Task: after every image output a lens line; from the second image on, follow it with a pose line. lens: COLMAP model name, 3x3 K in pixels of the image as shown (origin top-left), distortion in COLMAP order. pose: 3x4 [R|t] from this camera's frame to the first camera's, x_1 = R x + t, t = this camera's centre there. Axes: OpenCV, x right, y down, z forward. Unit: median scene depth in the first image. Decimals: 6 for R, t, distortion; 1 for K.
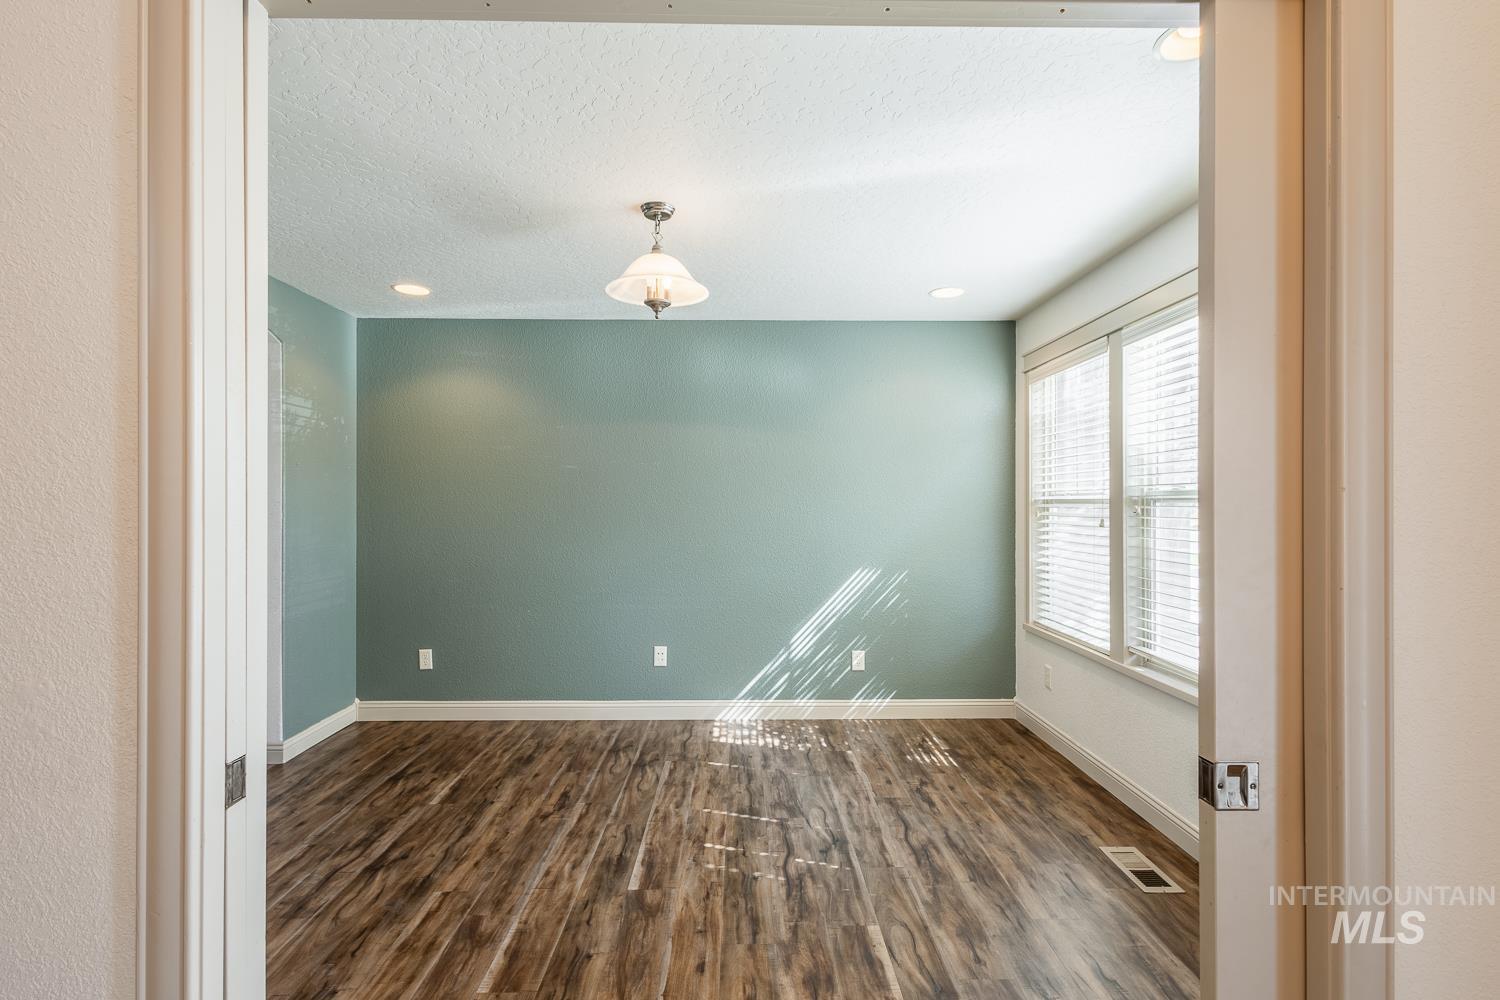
lens RADIAL K [[695.0, 0, 744.4], [0, 695.0, 503.4], [0, 0, 1]] dist [0.006733, -0.004245]
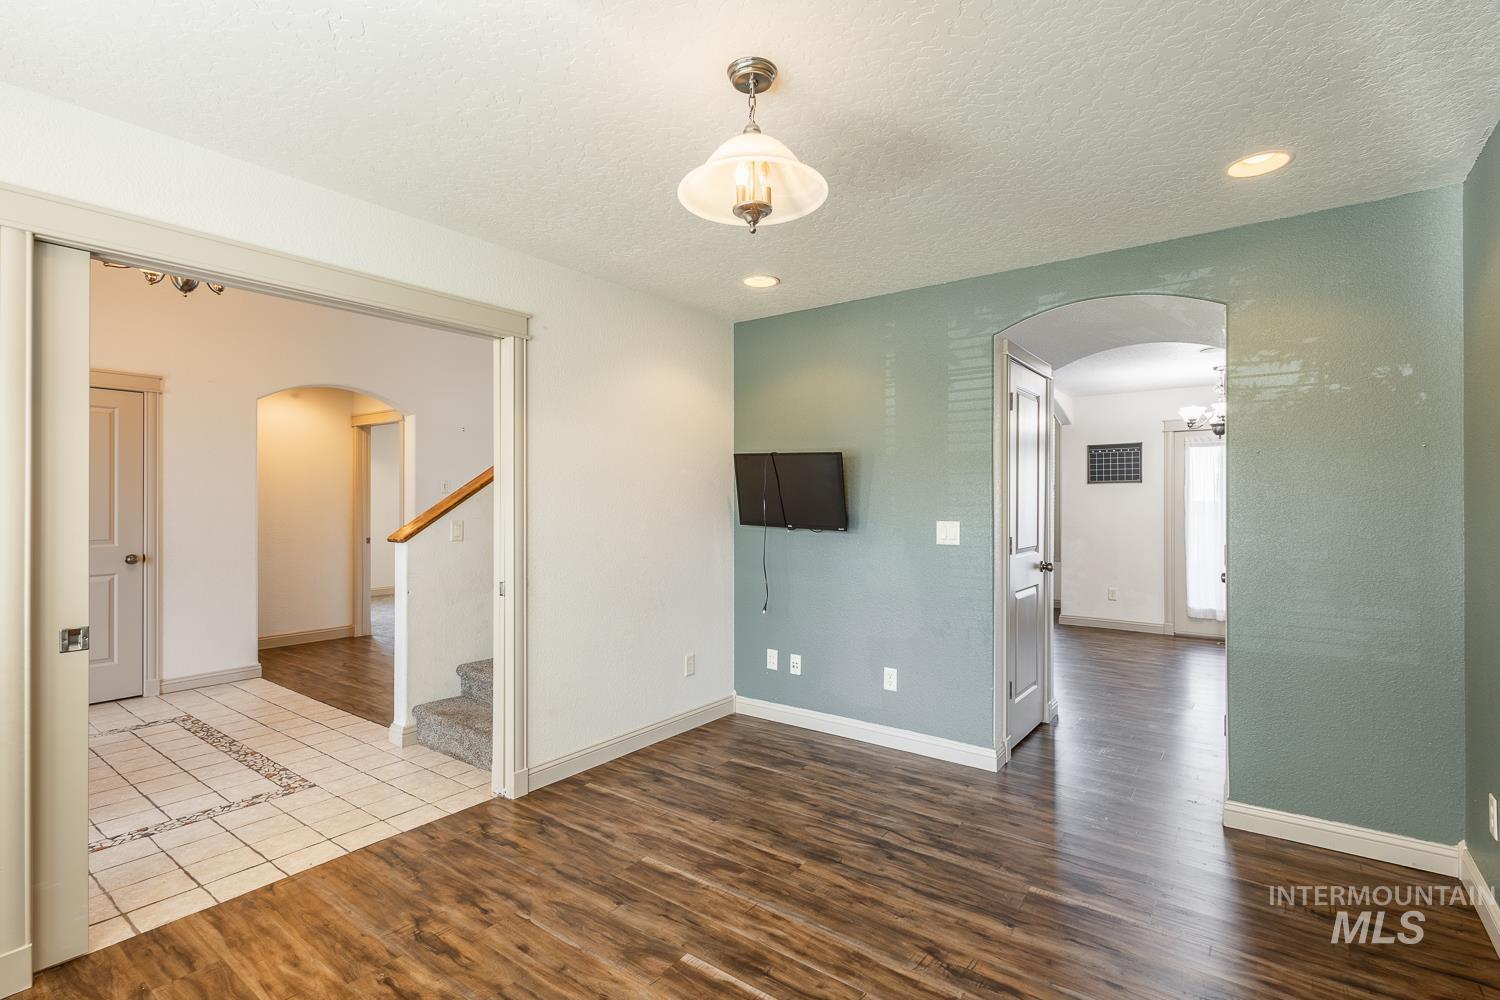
lens RADIAL K [[695.0, 0, 750.2], [0, 695.0, 501.5], [0, 0, 1]] dist [0.006733, -0.004245]
pose [[-0.601792, -0.005430, -0.798635, 0.443152], [-0.003098, 0.999985, -0.004465, 0.004475], [0.798647, -0.000213, -0.601800, 1.482198]]
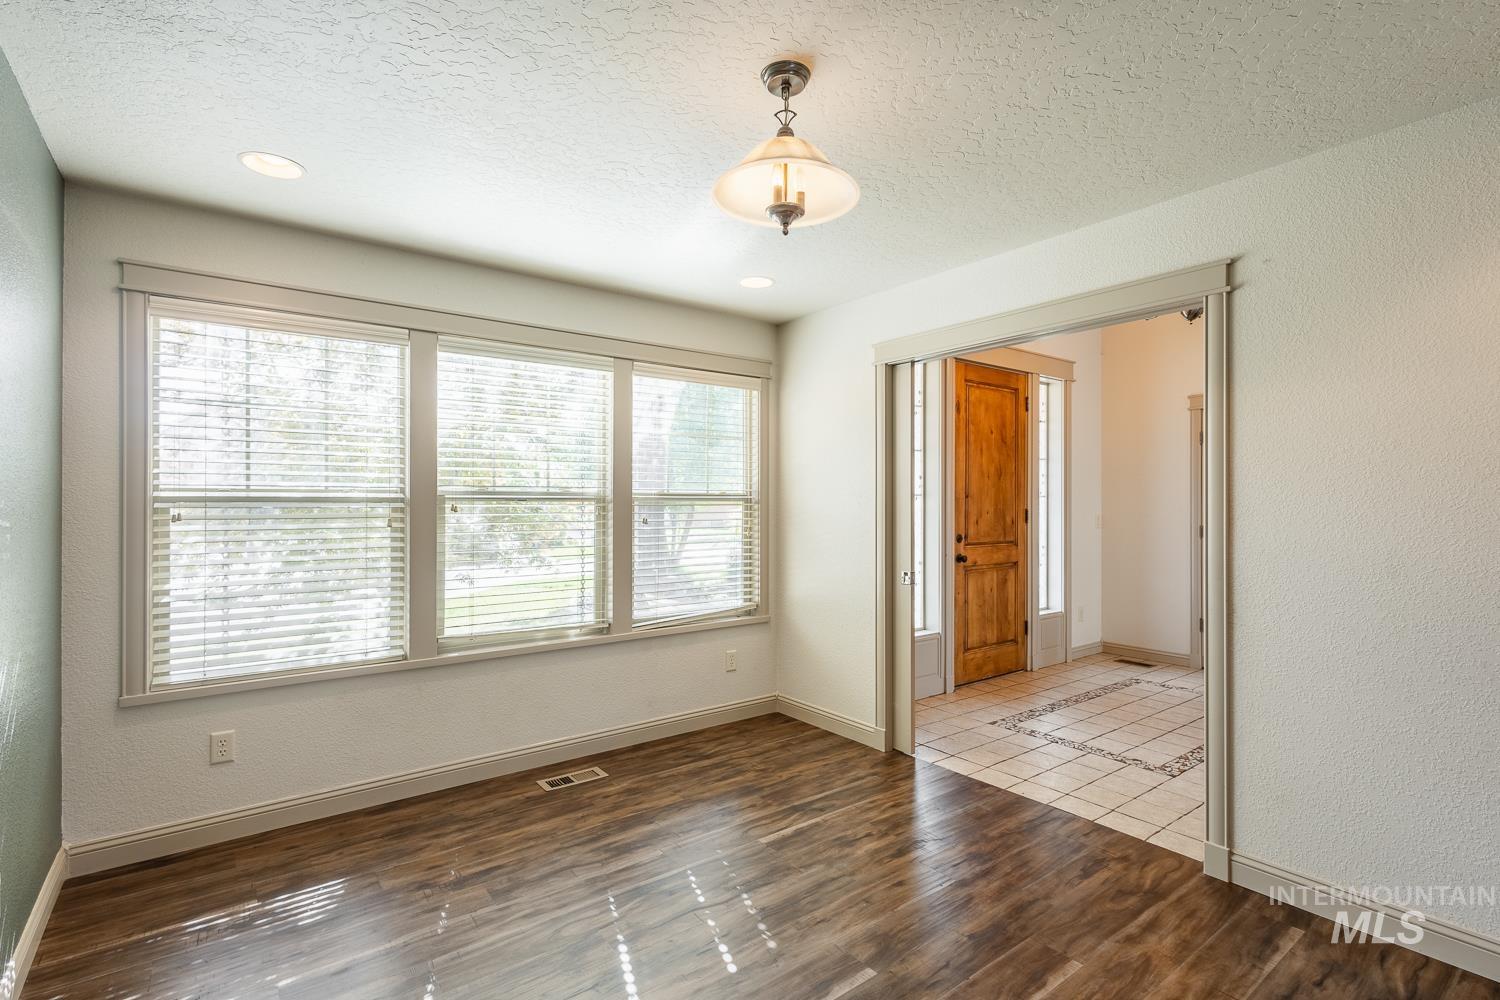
lens RADIAL K [[695.0, 0, 754.6], [0, 695.0, 502.8], [0, 0, 1]] dist [0.006733, -0.004245]
pose [[-0.598649, -0.000936, 0.801011, -0.693520], [-0.000763, 1.000000, 0.000598, 0.000387], [-0.801011, -0.000253, -0.598649, 1.512094]]
